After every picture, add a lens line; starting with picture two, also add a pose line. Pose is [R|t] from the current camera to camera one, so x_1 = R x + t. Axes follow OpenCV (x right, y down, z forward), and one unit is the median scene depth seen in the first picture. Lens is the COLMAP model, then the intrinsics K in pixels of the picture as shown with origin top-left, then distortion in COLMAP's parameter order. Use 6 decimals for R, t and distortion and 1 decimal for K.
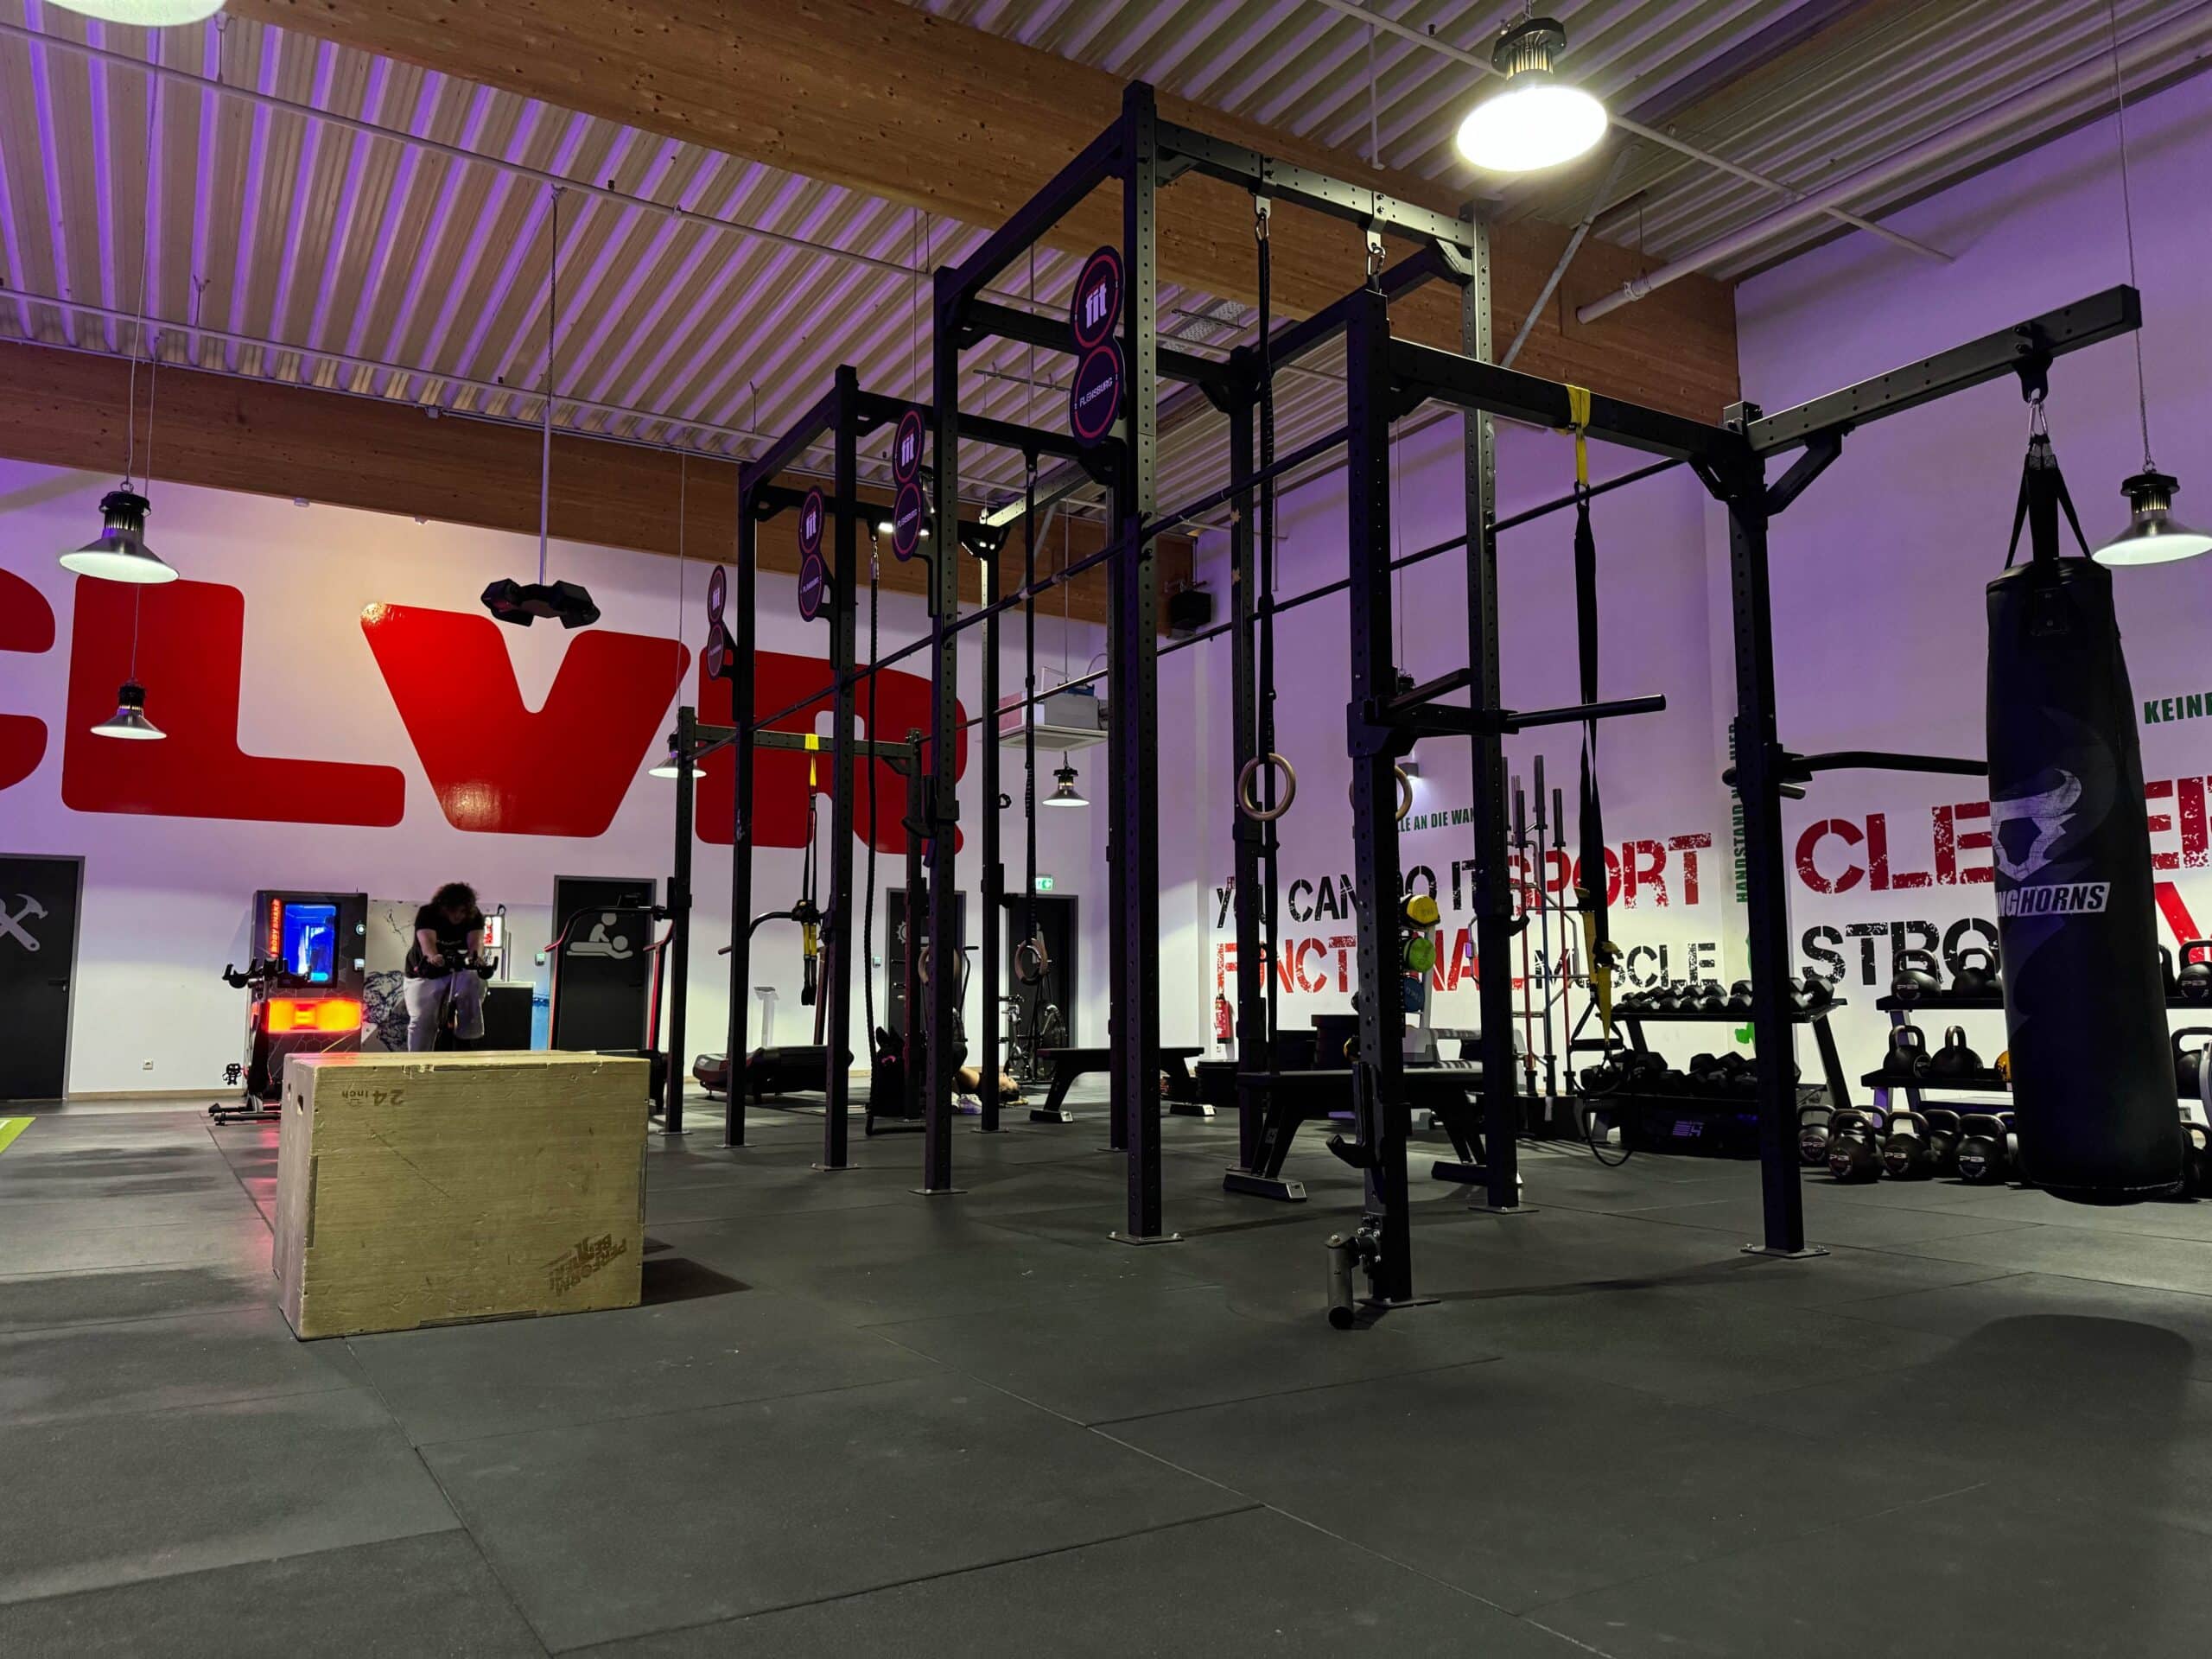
lens RADIAL K [[1562.5, 0, 1101.9], [0, 1562.5, 815.8], [0, 0, 1]] dist [0.017143, -0.015359]
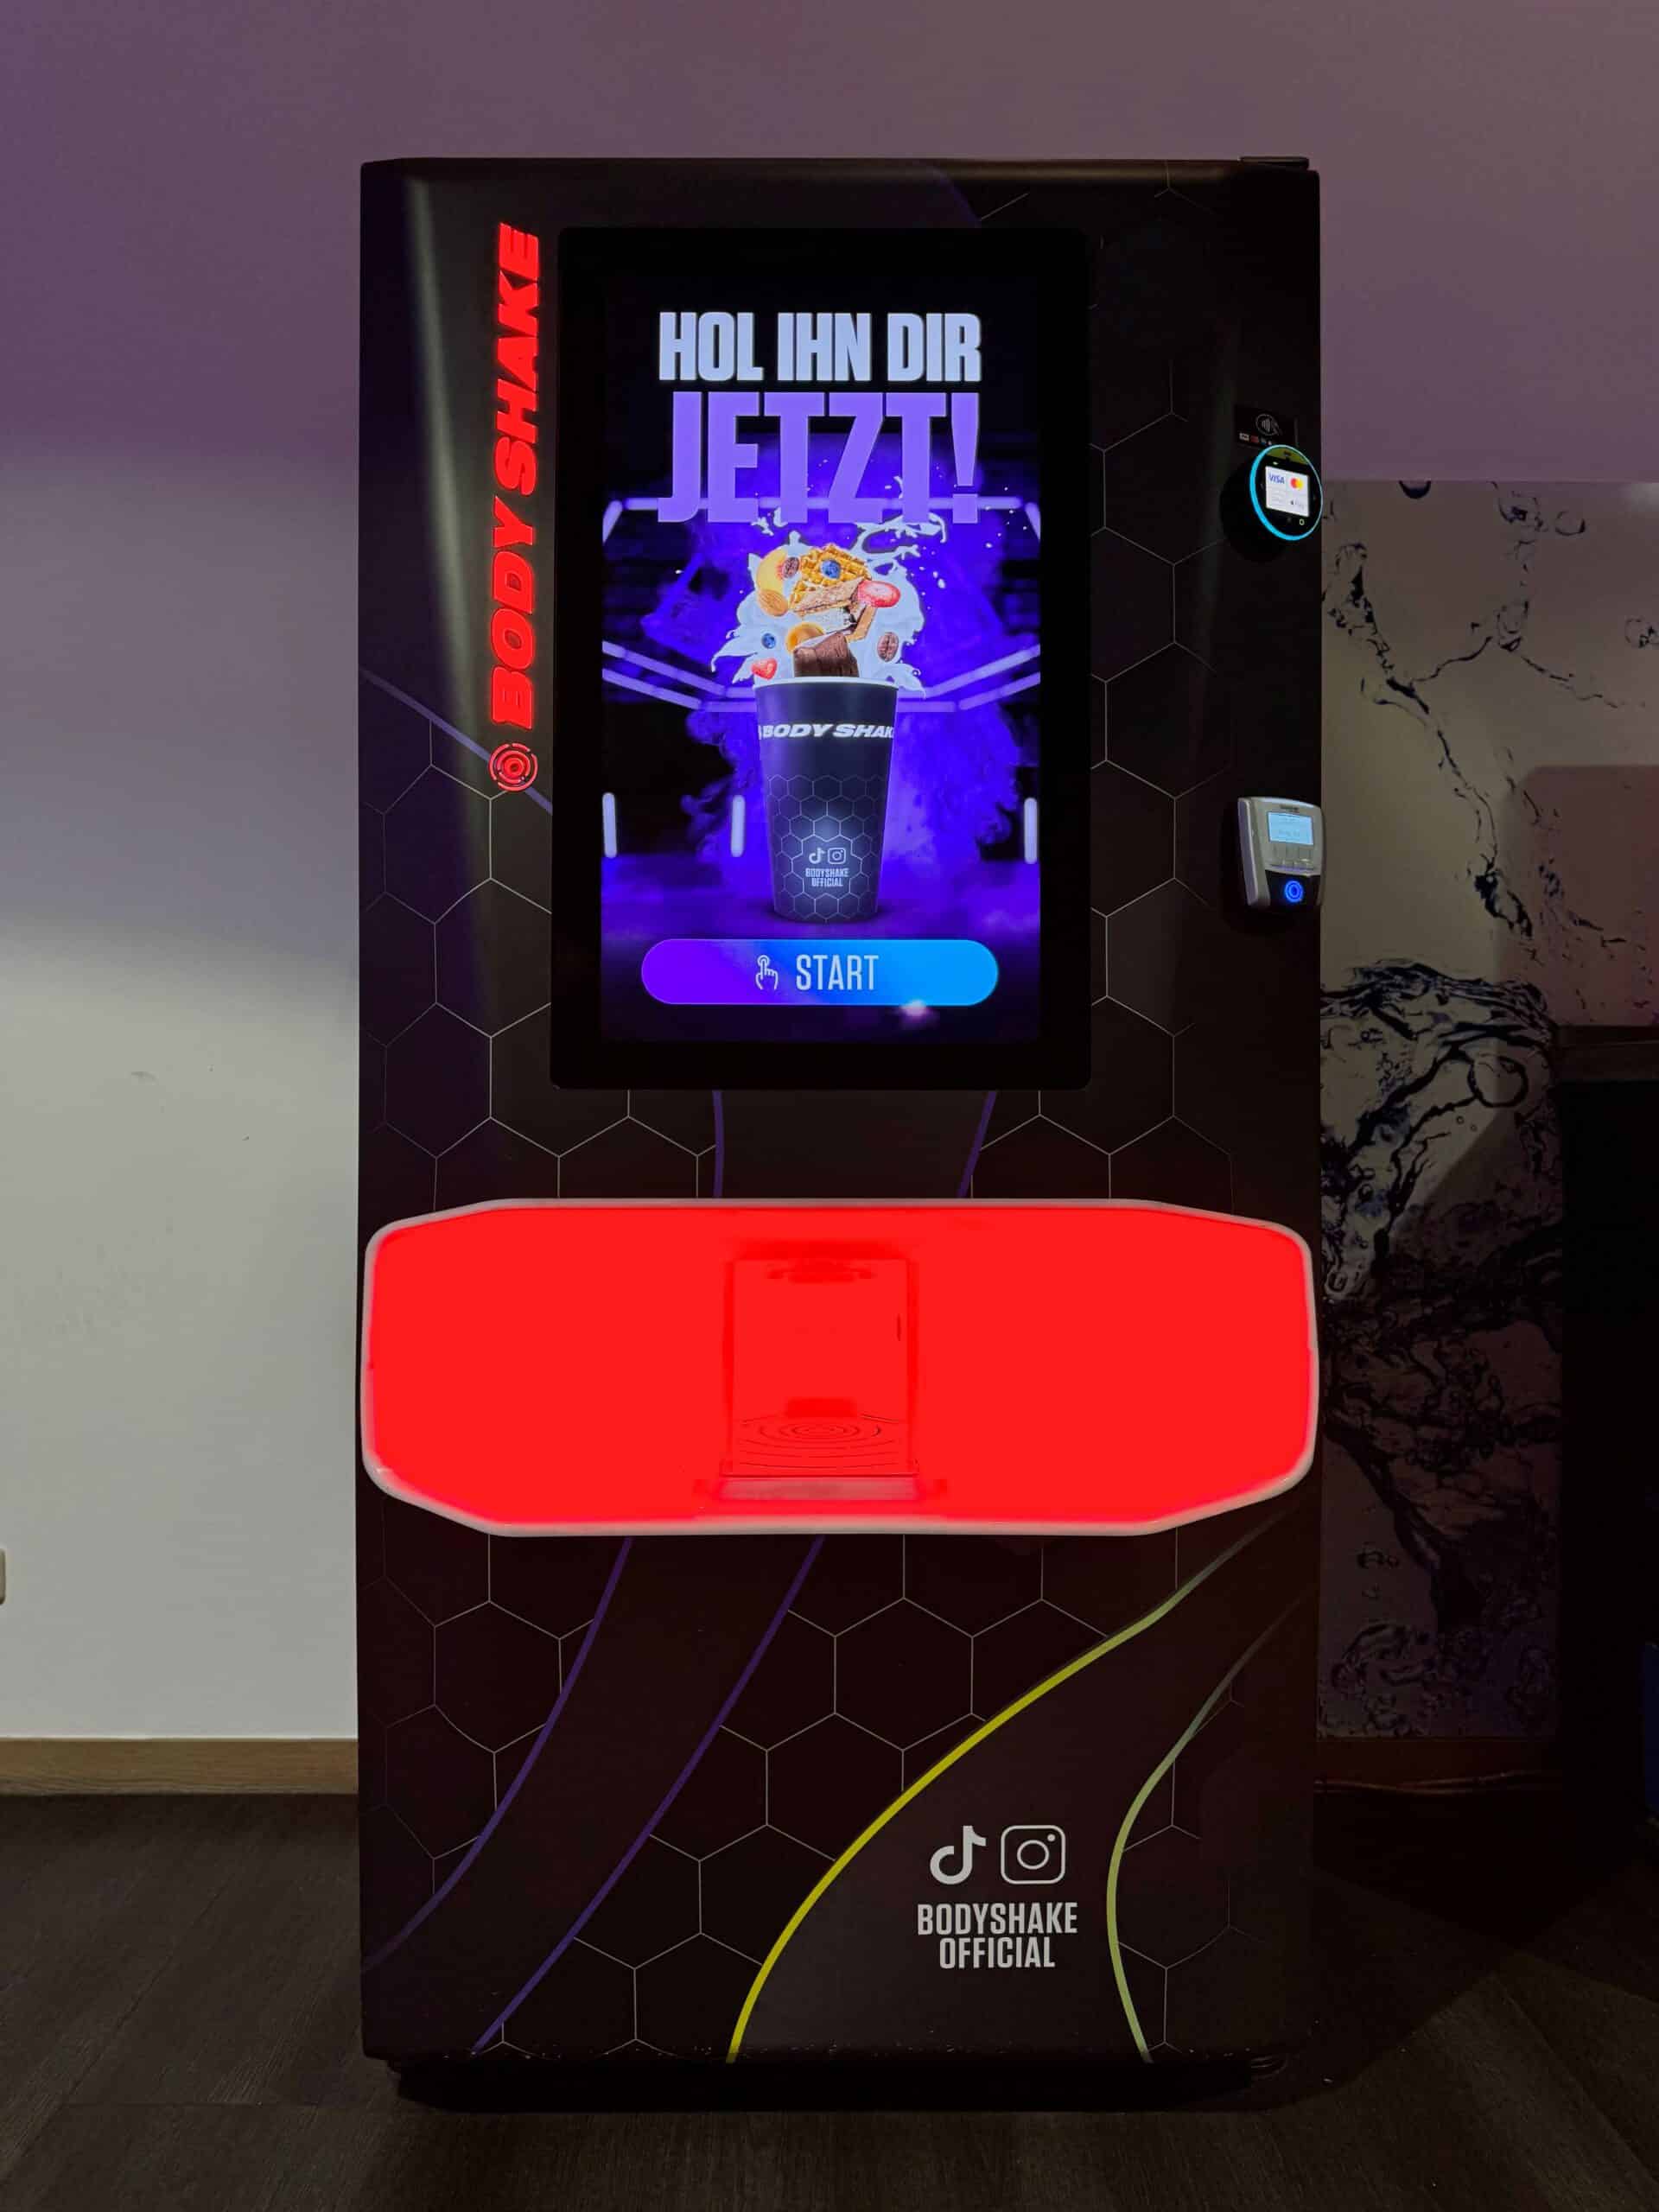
lens RADIAL K [[1562.5, 0, 832.2], [0, 1562.5, 1105.2], [0, 0, 1]] dist [0.017143, -0.015359]
pose [[0.856253, 0.011005, -0.516440, -0.431747], [0.052653, 0.992706, 0.108452, 0.095529], [0.513867, -0.120054, 0.849428, 0.869406]]
